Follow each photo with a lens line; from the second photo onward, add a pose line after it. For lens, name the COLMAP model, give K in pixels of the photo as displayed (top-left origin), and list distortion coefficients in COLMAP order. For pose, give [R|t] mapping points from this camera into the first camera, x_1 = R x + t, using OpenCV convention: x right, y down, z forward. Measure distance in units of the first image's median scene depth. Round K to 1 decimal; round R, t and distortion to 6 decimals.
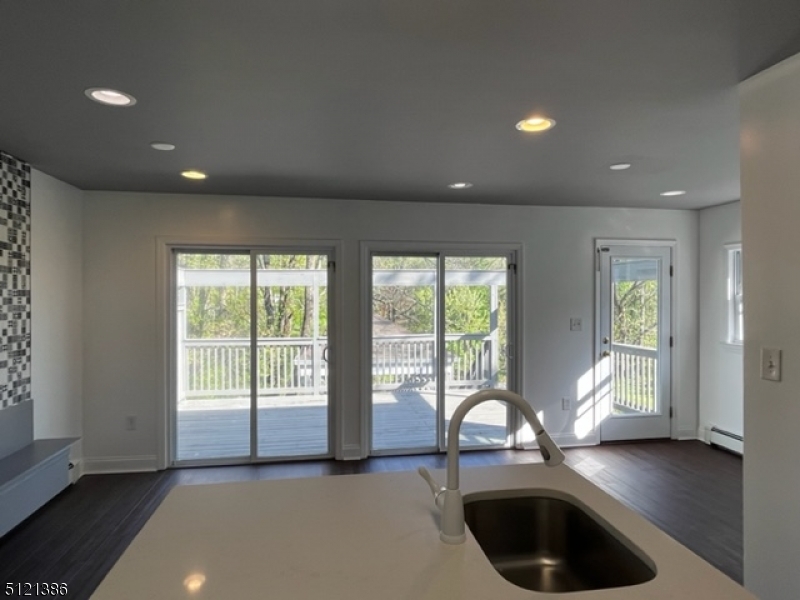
lens RADIAL K [[484.5, 0, 400.0], [0, 484.5, 295.6], [0, 0, 1]] dist [-0.007235, 0.004207]
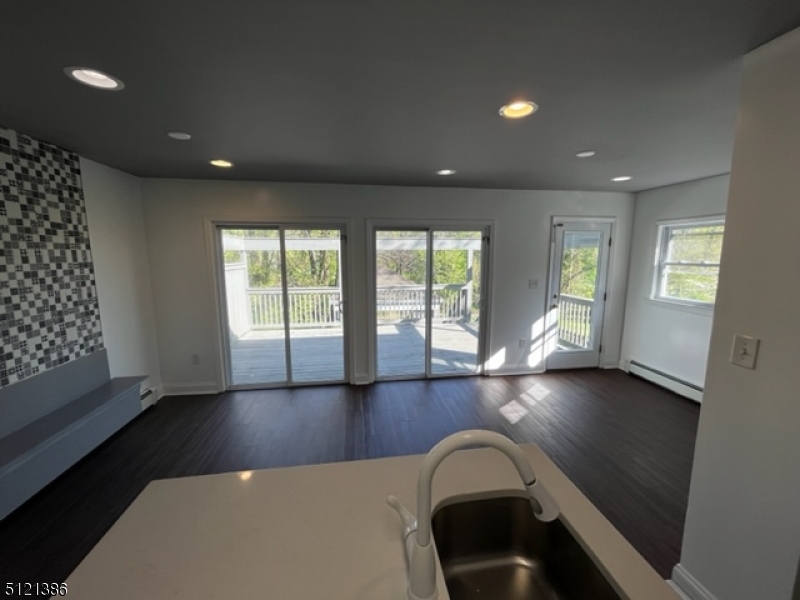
lens RADIAL K [[322.8, 0, 400.4], [0, 322.8, 297.3], [0, 0, 1]] dist [-0.002352, -0.000395]
pose [[0.999874, 0.003258, -0.015530, 0.021308], [-0.001050, 0.990132, 0.140136, -0.028209], [0.015833, -0.140102, 0.990010, 0.141952]]
